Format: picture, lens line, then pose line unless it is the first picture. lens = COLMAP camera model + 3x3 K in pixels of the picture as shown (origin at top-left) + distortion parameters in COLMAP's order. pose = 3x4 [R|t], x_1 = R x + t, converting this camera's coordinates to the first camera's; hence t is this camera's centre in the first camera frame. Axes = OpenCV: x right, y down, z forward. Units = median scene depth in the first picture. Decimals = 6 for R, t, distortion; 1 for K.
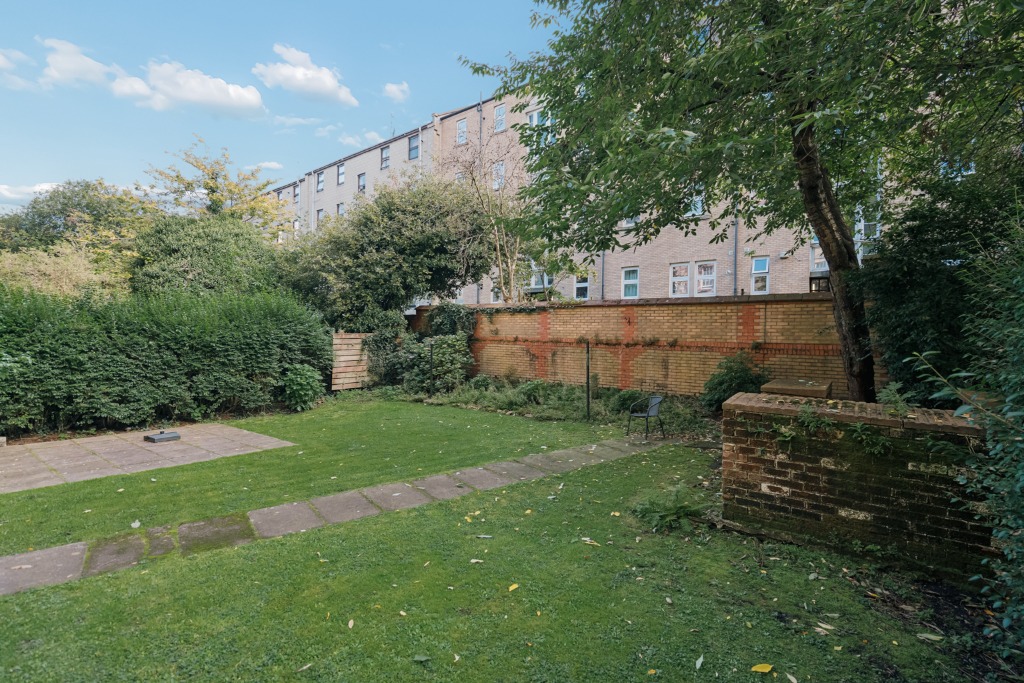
lens RADIAL K [[436.3, 0, 514.0], [0, 436.3, 339.2], [0, 0, 1]] dist [-0.000896, -0.000010]
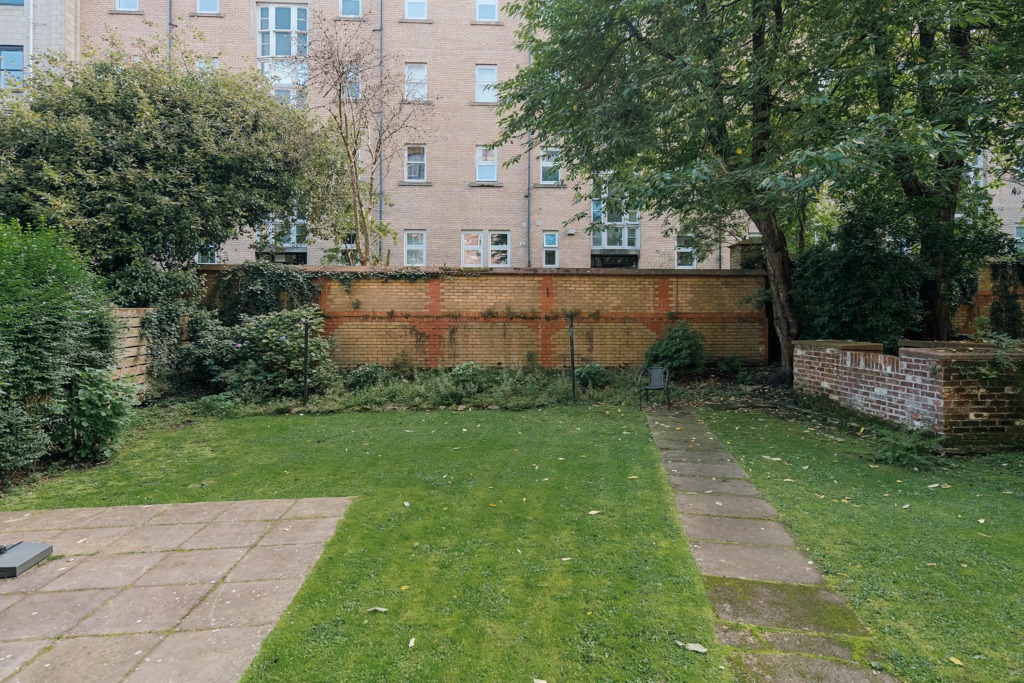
lens RADIAL K [[523.5, 0, 477.8], [0, 523.5, 316.5], [0, 0, 1]] dist [0.005169, -0.001257]
pose [[0.777436, -0.017043, 0.628731, -0.580630], [0.017389, 0.999833, 0.005600, 0.001433], [-0.628722, 0.006579, 0.777602, 0.257662]]
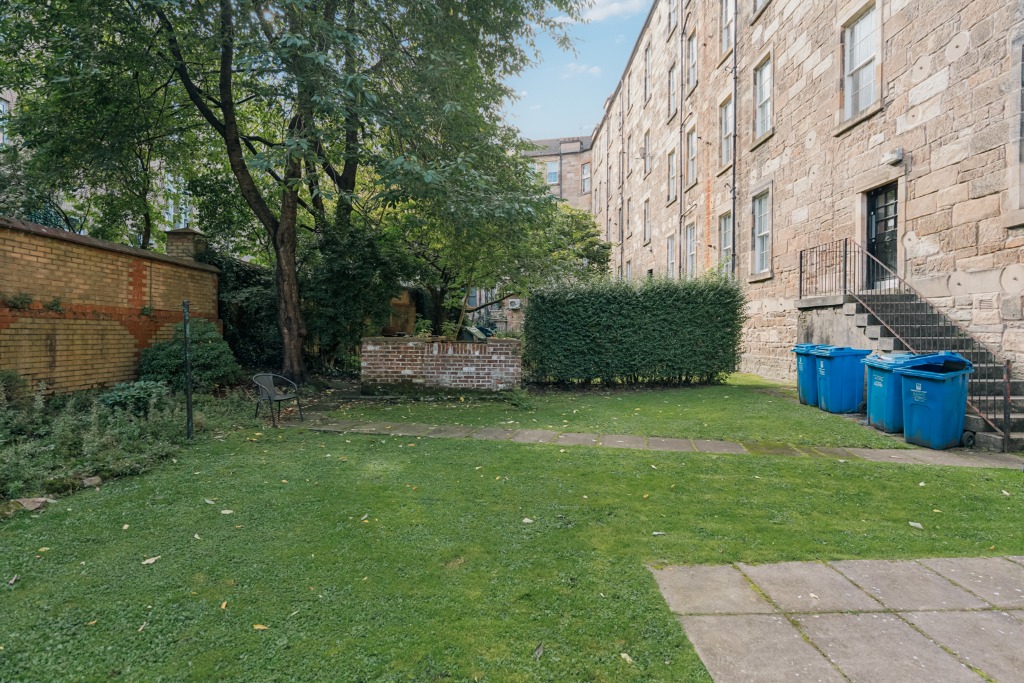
lens RADIAL K [[523.5, 0, 508.5], [0, 523.5, 339.6], [0, 0, 1]] dist [0.005169, -0.001257]
pose [[-0.605978, -0.029311, 0.794941, -0.559422], [-0.011492, 0.999539, 0.028094, 0.027269], [-0.795398, 0.007889, -0.606036, 0.952125]]
